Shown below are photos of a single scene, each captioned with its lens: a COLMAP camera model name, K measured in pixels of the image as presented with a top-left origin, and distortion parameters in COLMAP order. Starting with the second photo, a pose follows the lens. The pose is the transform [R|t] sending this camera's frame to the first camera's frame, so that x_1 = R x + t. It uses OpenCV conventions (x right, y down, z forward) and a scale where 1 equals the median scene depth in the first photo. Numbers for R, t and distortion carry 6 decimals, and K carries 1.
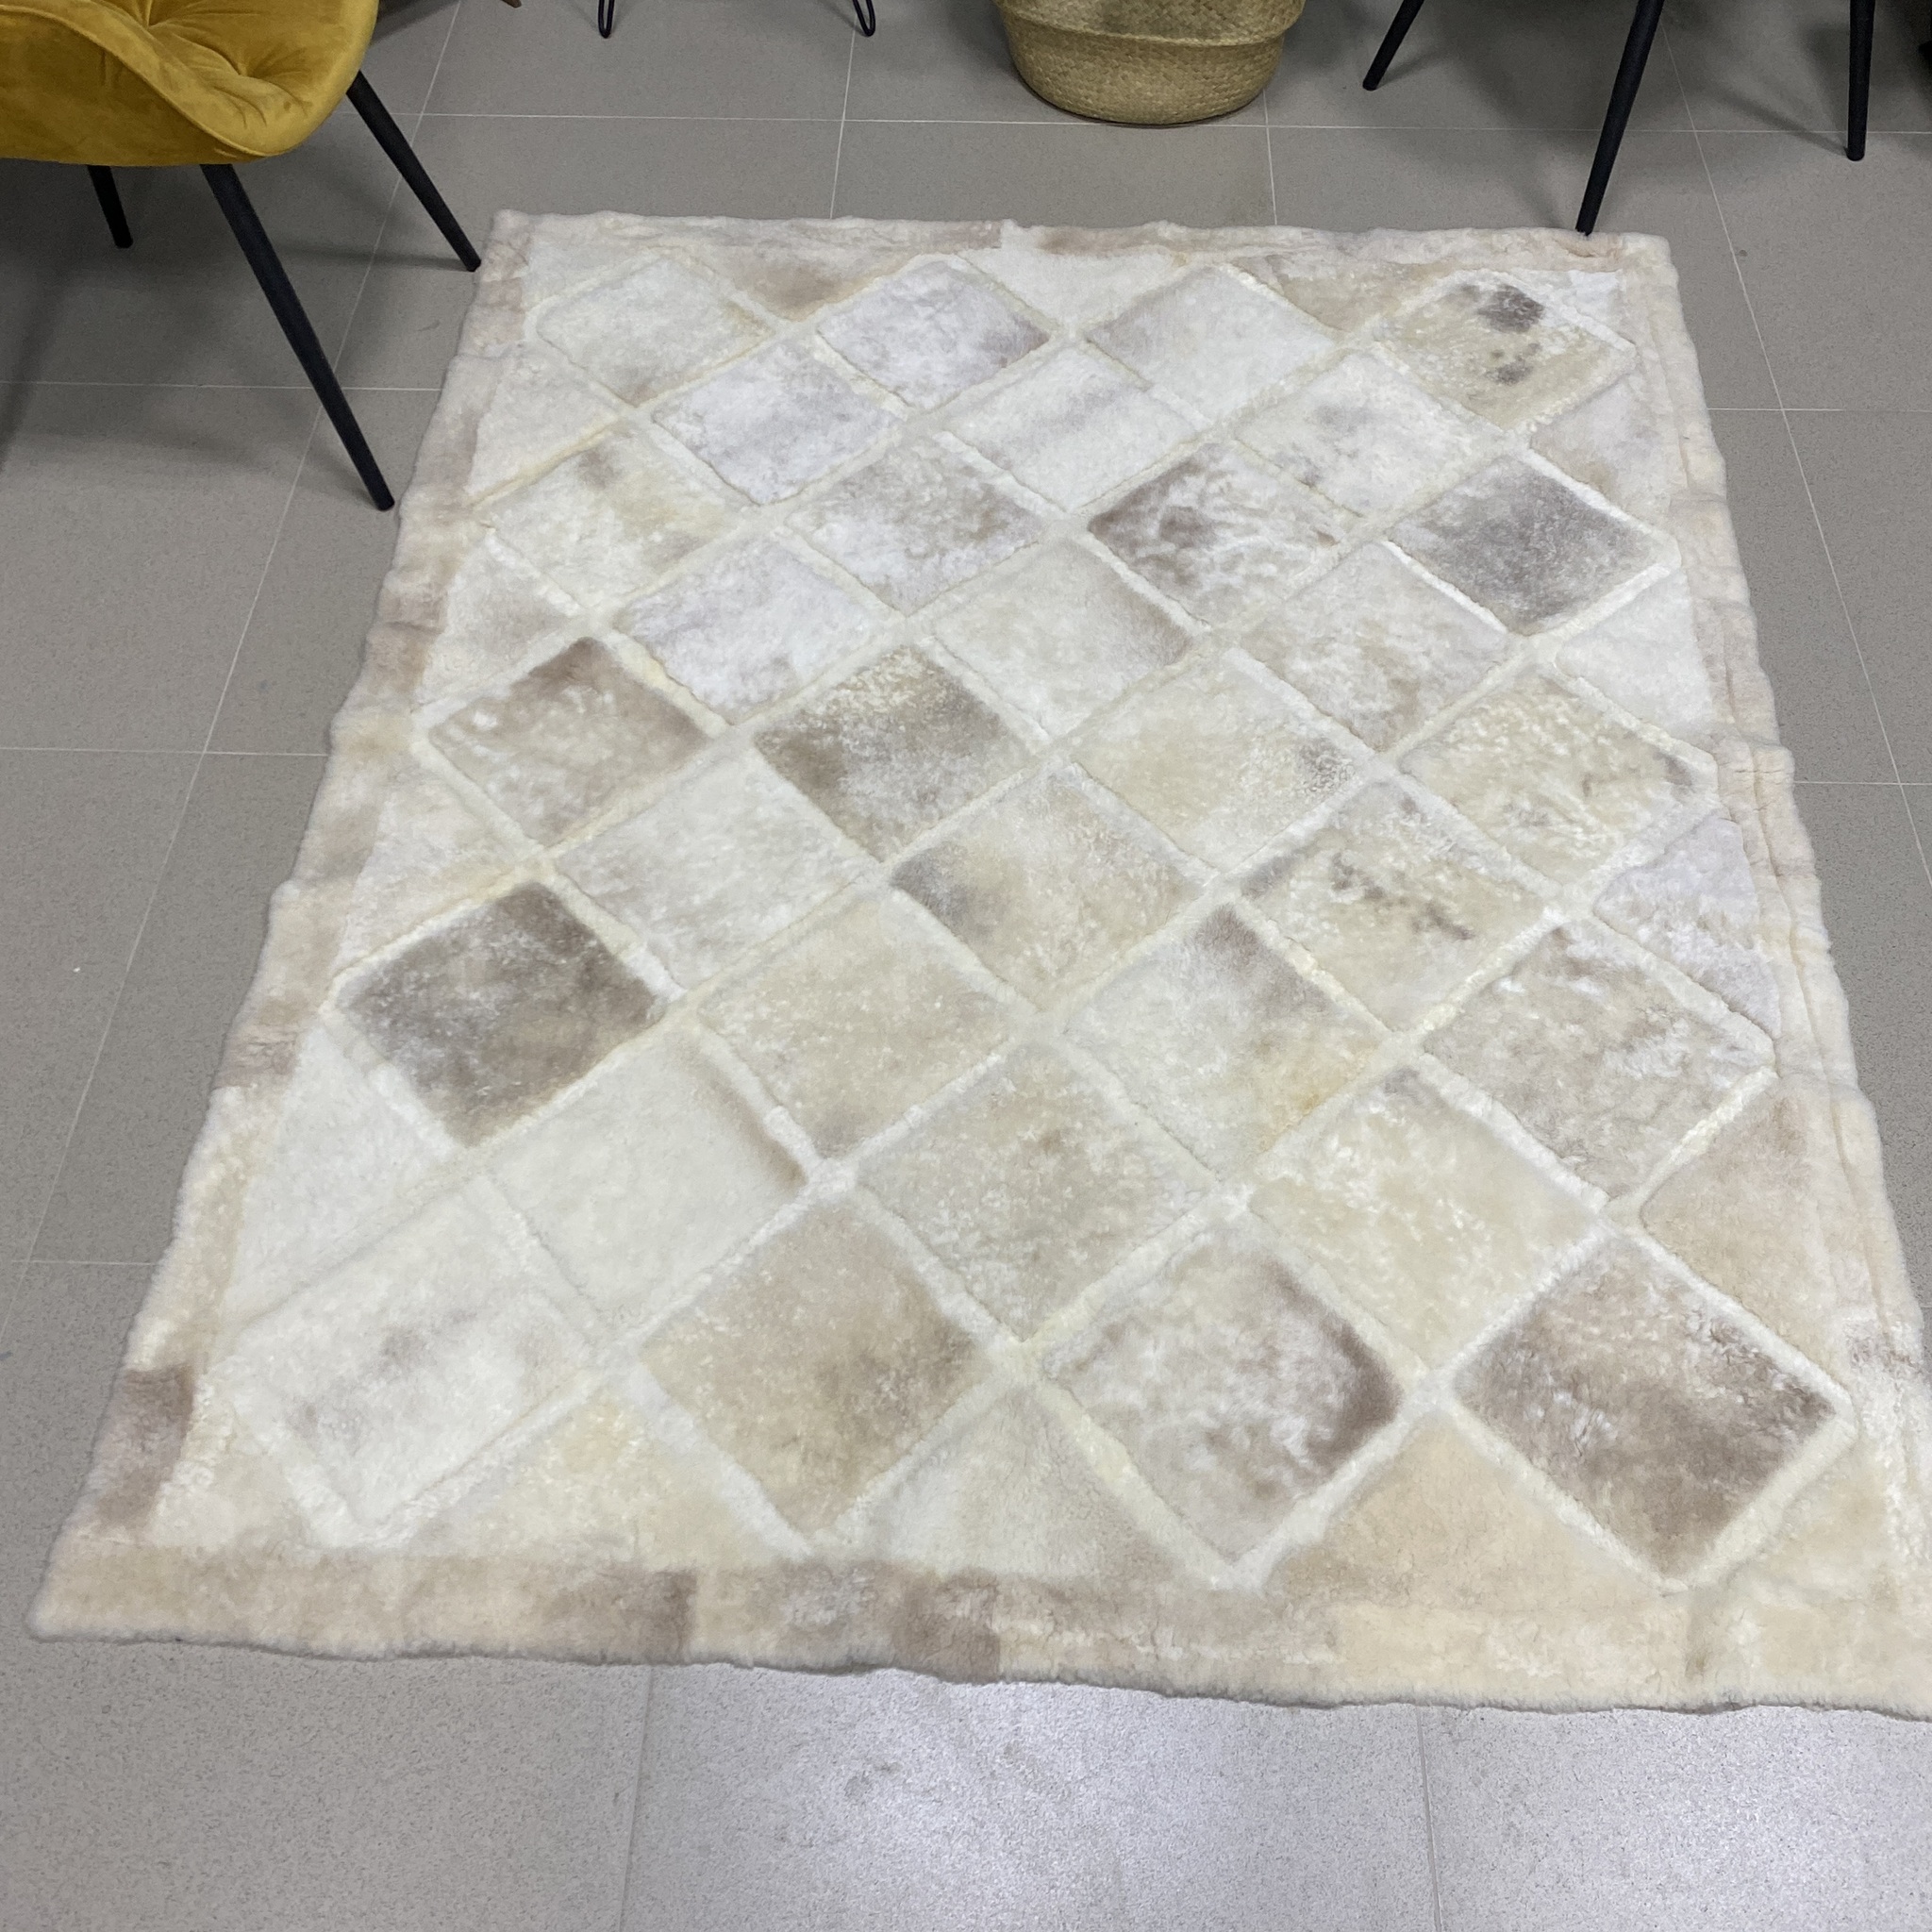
lens RADIAL K [[1909.2, 0, 978.7], [0, 1909.2, 972.9], [0, 0, 1]] dist [0.019077, 0.000000]
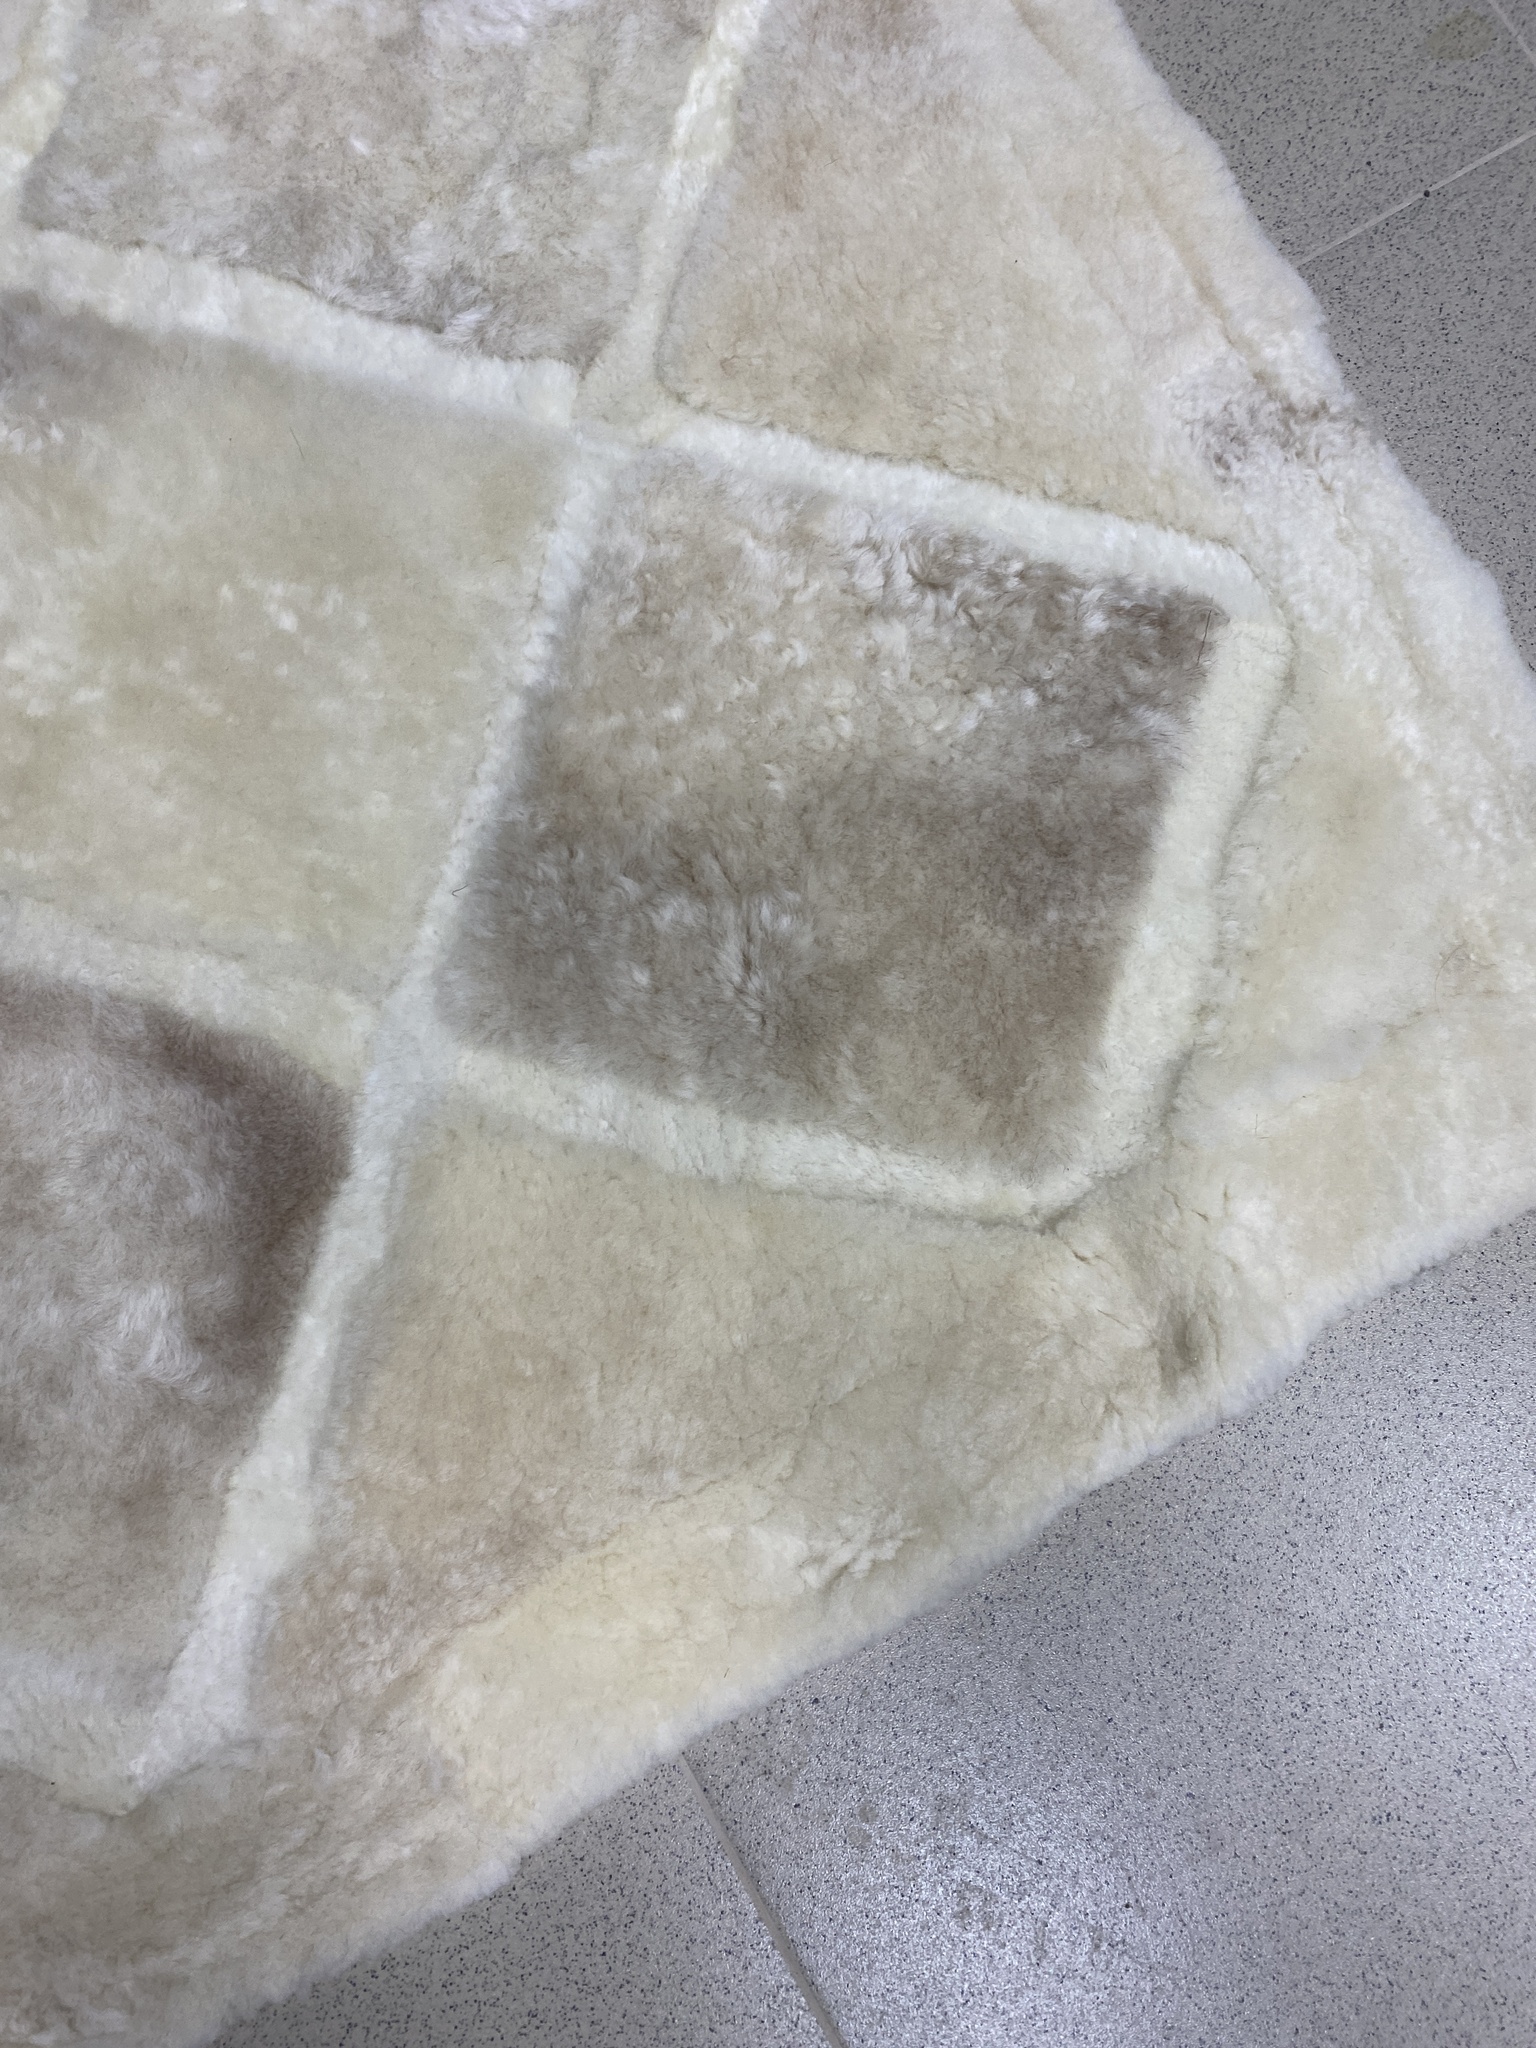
lens RADIAL K [[1526.8, 0, 719.7], [0, 1526.8, 970.9], [0, 0, 1]] dist [0.023207, -0.019022]
pose [[0.849509, -0.523076, 0.068738, 0.247967], [0.433976, 0.766928, 0.472744, 0.069123], [-0.299998, -0.371770, 0.878515, 0.612184]]
